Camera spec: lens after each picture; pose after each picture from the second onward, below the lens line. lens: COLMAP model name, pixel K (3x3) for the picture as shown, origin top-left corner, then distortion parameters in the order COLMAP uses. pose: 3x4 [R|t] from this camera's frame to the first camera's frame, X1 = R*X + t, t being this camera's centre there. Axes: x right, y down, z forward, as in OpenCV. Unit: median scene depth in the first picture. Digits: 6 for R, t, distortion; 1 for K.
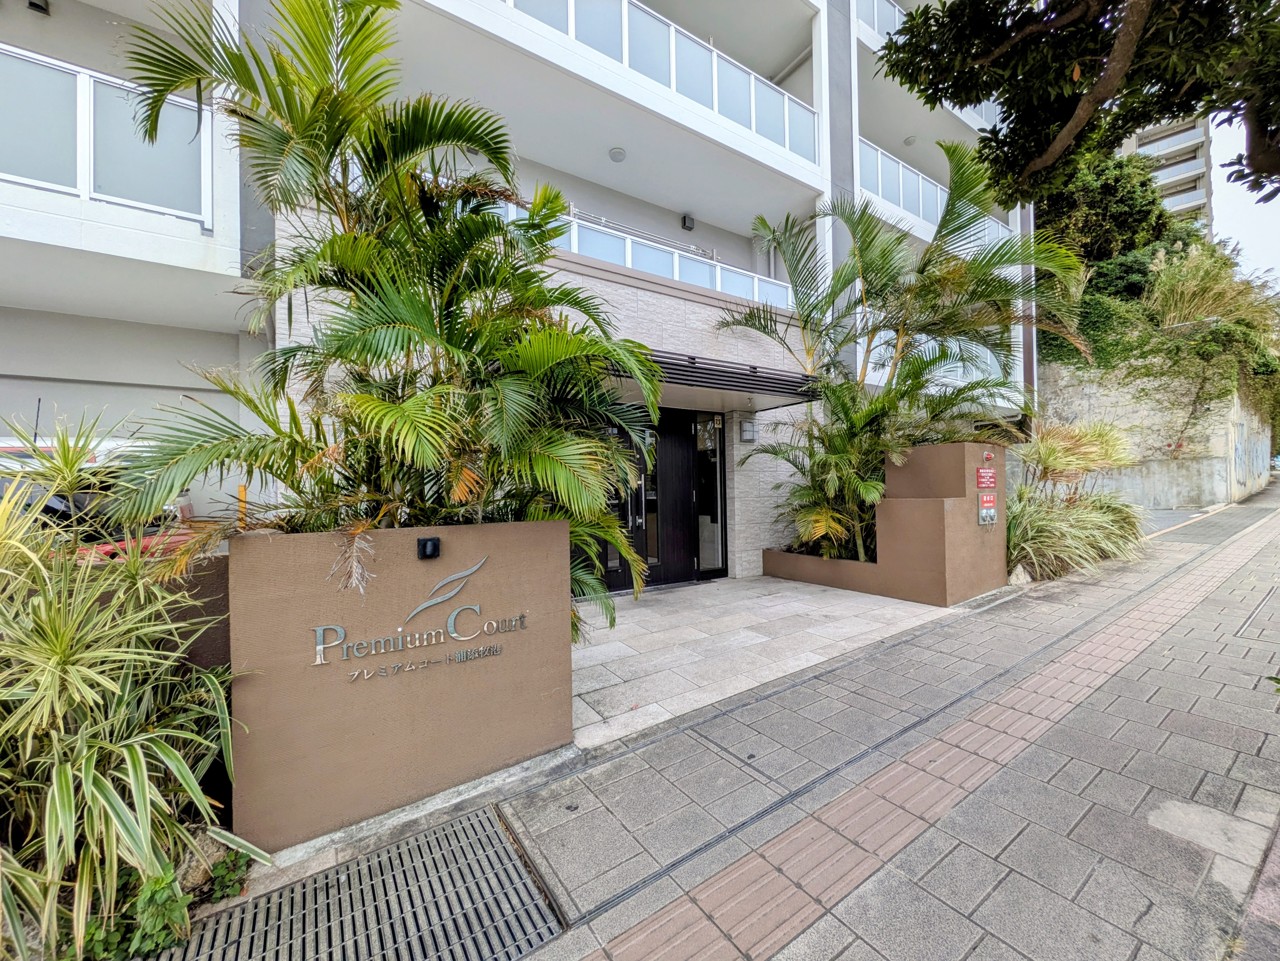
lens RADIAL K [[514.0, 0, 640.9], [0, 514.0, 473.3], [0, 0, 1]] dist [0.003119, -0.000065]
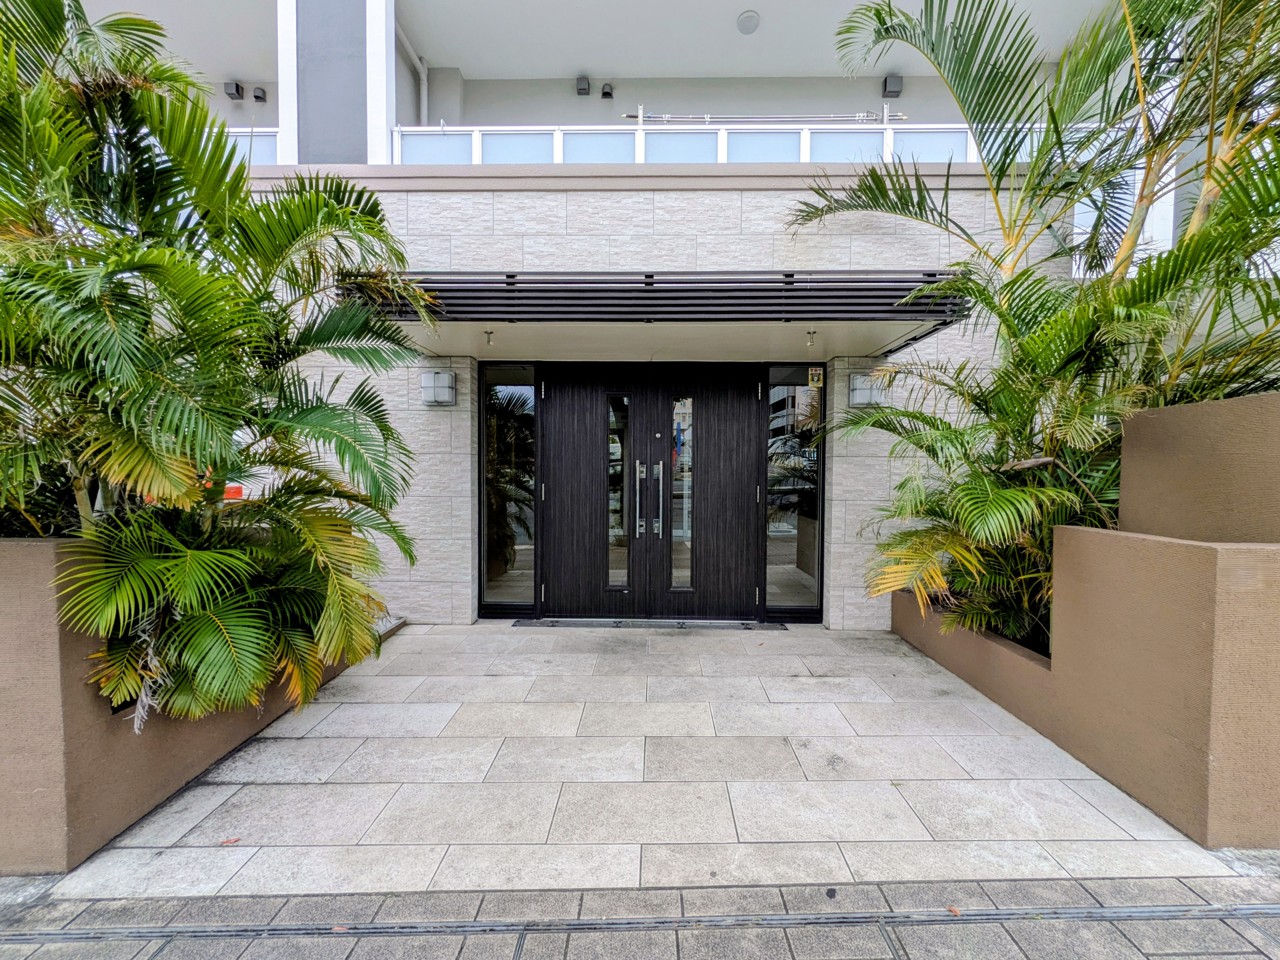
lens RADIAL K [[520.6, 0, 640.6], [0, 520.6, 475.4], [0, 0, 1]] dist [0.000286, 0.000133]
pose [[0.825425, 0.030685, -0.563677, 0.532185], [-0.004248, 0.998831, 0.048153, -0.017085], [0.564495, -0.037352, 0.824591, 0.555537]]
